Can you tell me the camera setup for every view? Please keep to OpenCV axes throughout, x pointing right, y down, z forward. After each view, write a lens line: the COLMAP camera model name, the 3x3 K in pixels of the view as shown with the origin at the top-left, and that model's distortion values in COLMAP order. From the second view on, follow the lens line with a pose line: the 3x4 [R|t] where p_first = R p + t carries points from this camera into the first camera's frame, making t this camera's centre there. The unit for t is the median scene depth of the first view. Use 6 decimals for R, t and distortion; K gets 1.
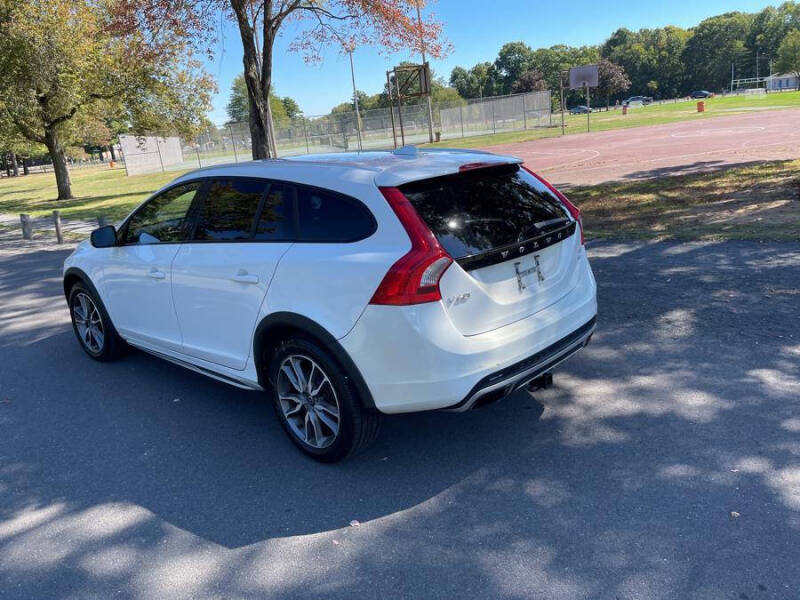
lens RADIAL K [[608.5, 0, 399.4], [0, 608.5, 296.3], [0, 0, 1]] dist [0.074981, -0.104657]
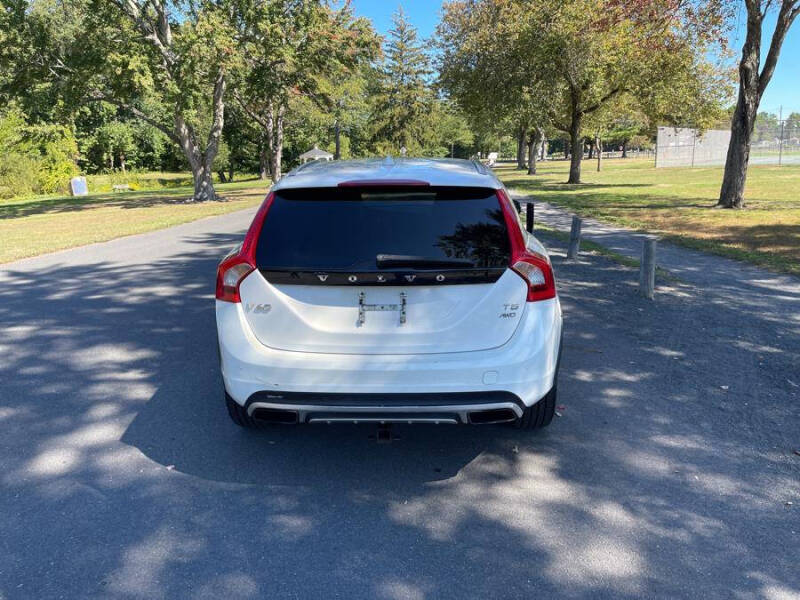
lens RADIAL K [[608.5, 0, 404.0], [0, 608.5, 301.2], [0, 0, 1]] dist [0.074981, -0.104657]
pose [[0.656519, 0.246704, -0.712825, 0.526044], [-0.230999, 0.965357, 0.121351, -0.099565], [0.718068, 0.084993, 0.690763, 0.242111]]
